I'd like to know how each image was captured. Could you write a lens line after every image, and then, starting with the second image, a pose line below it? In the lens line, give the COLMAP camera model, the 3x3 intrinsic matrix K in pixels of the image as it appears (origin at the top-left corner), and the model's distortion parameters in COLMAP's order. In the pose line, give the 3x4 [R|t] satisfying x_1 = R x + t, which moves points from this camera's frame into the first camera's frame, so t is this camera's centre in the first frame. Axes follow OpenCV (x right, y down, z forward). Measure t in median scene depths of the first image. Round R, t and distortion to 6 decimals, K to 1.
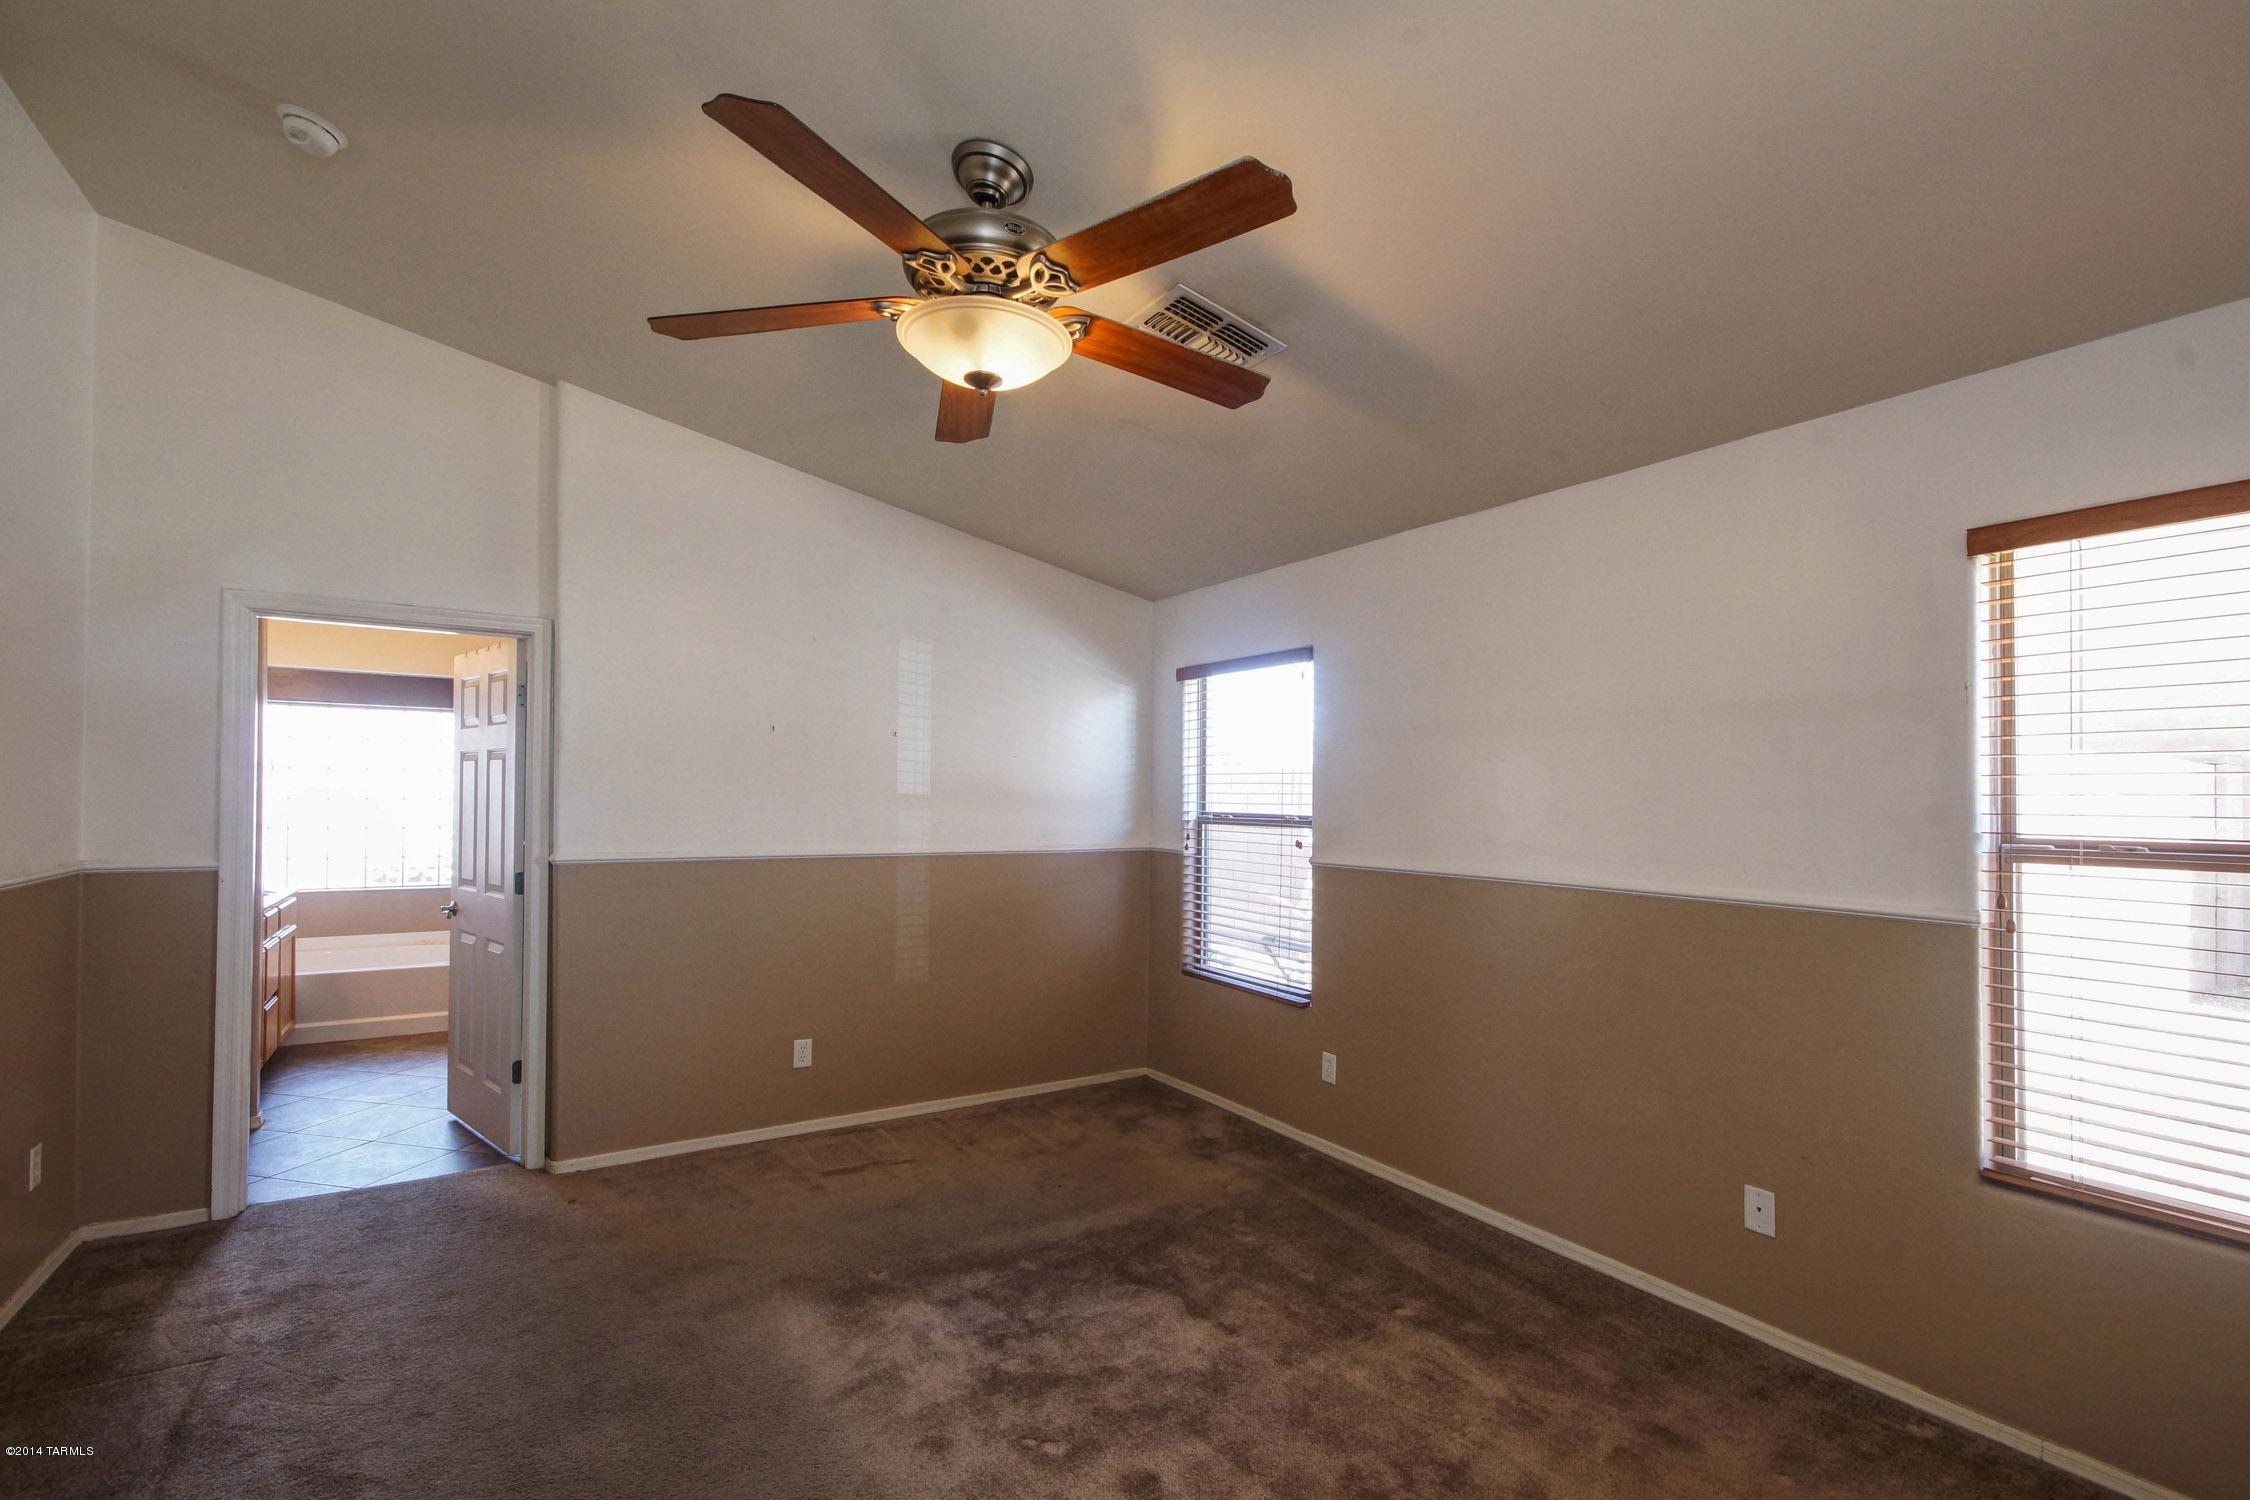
lens RADIAL K [[1002.7, 0, 1127.2], [0, 1002.7, 796.3], [0, 0, 1]] dist [0.026499, 0.000394]
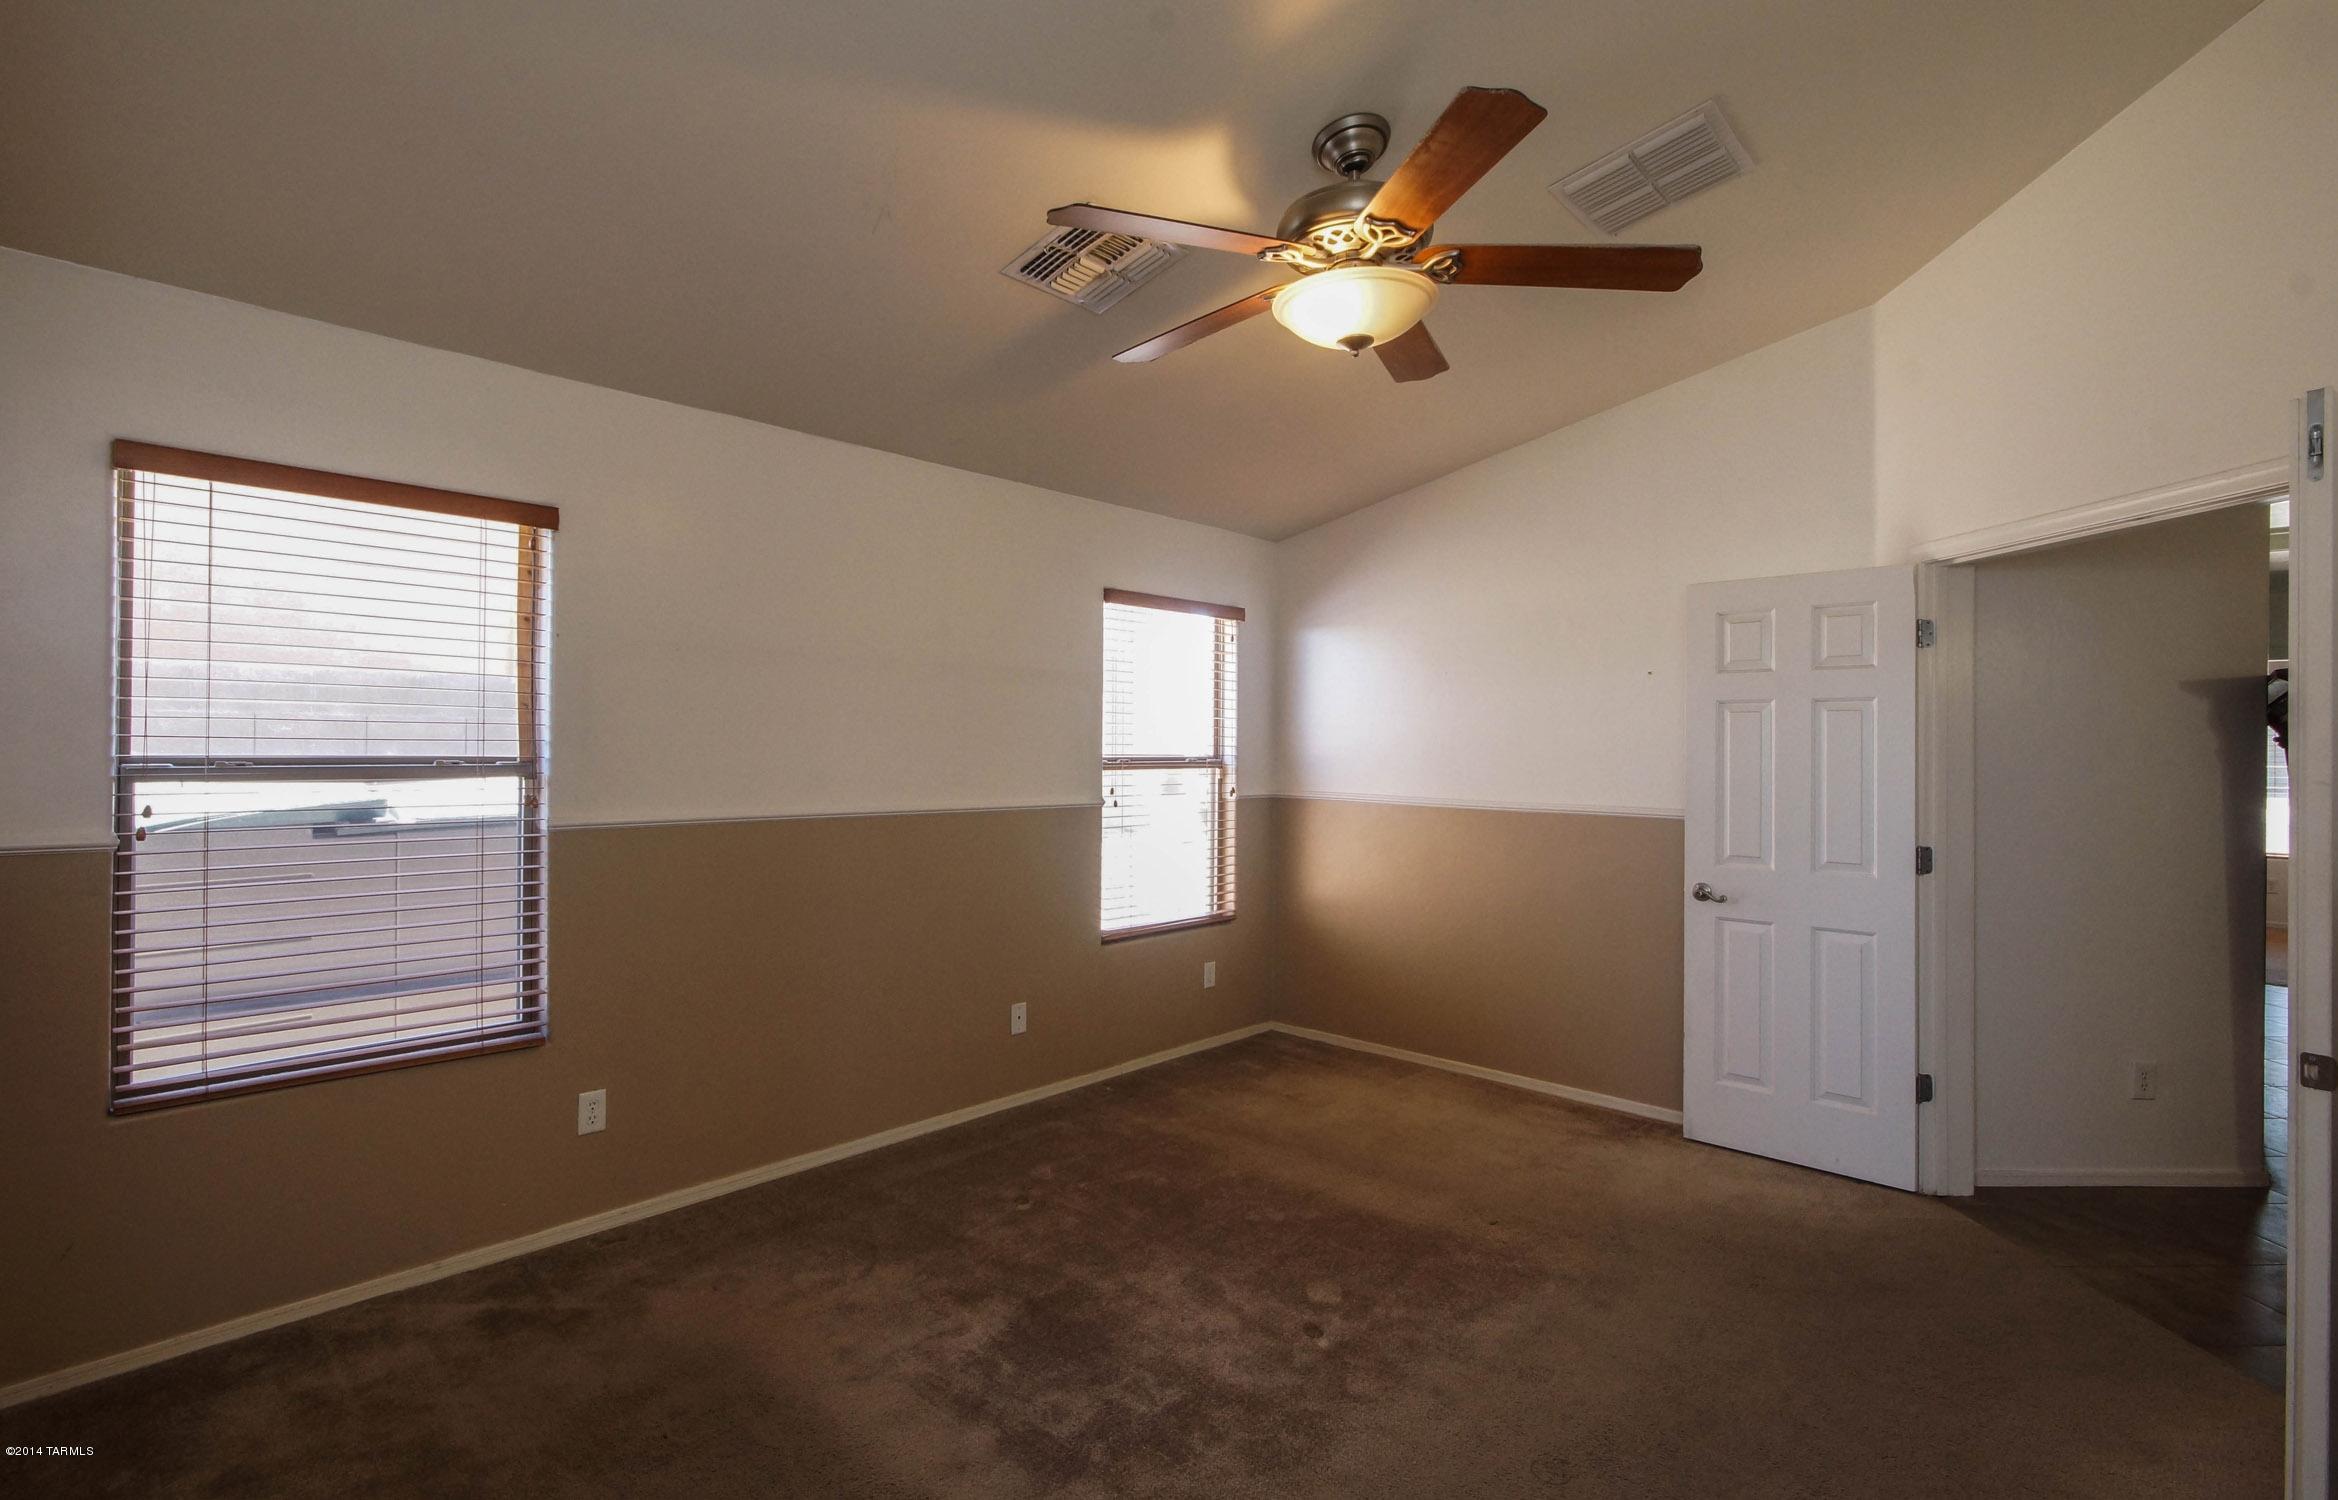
lens RADIAL K [[837.9, 0, 1168.5], [0, 837.9, 733.1], [0, 0, 1]] dist [-0.002174, -0.000176]
pose [[-0.098915, -0.003334, 0.995090, -0.492880], [-0.015313, 0.999881, 0.001828, -0.005125], [-0.994978, -0.015057, -0.098954, 0.760006]]
